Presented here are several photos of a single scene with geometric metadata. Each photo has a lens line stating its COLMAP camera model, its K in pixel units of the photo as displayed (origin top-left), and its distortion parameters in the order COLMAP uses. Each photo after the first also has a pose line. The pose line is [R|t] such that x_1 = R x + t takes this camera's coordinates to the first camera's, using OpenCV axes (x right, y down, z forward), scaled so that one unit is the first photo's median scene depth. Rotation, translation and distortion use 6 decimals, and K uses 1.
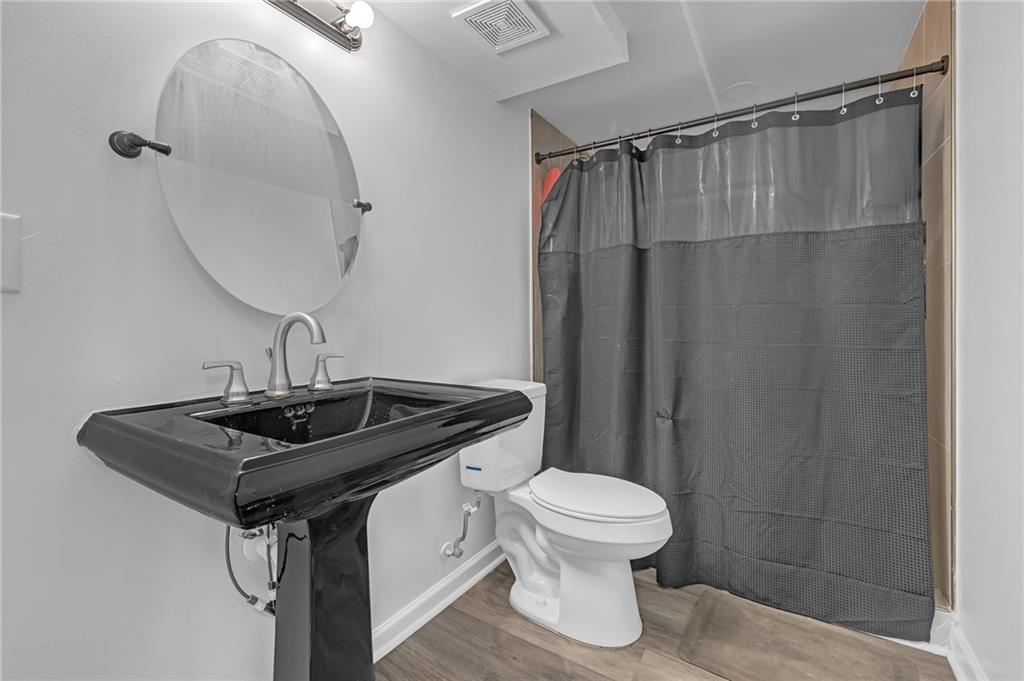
lens RADIAL K [[438.4, 0, 511.6], [0, 438.4, 332.4], [0, 0, 1]] dist [0.002307, 0.000115]
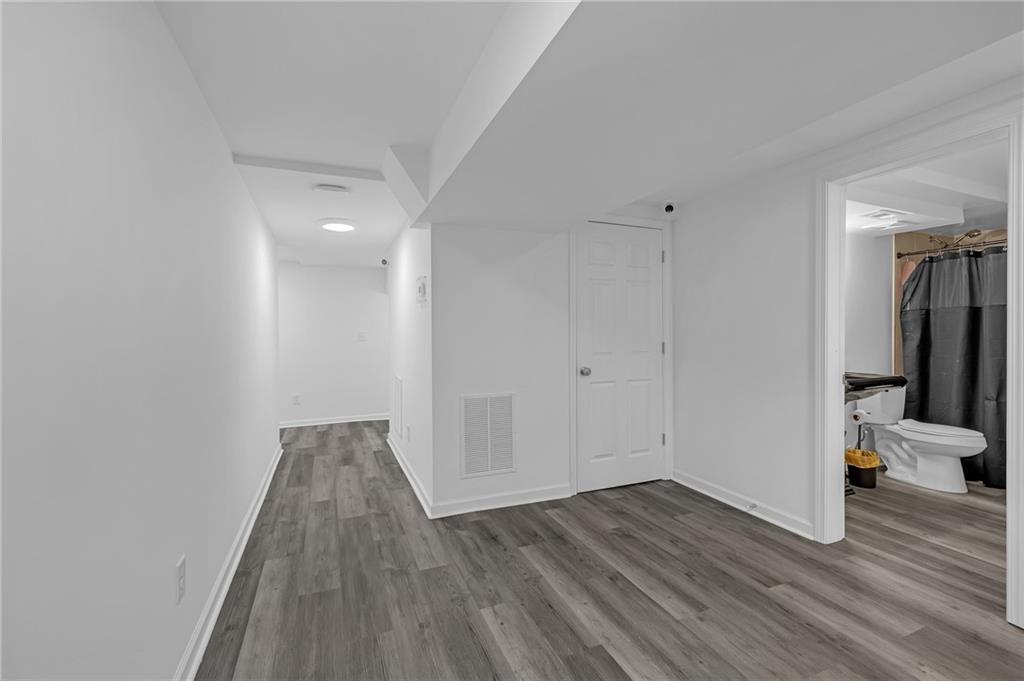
lens RADIAL K [[438.4, 0, 517.3], [0, 438.4, 342.6], [0, 0, 1]] dist [0.002307, 0.000115]
pose [[0.828448, 0.006989, -0.560022, -0.250533], [-0.004940, 0.999974, 0.005172, -0.046217], [0.560044, -0.001518, 0.828461, -1.523949]]
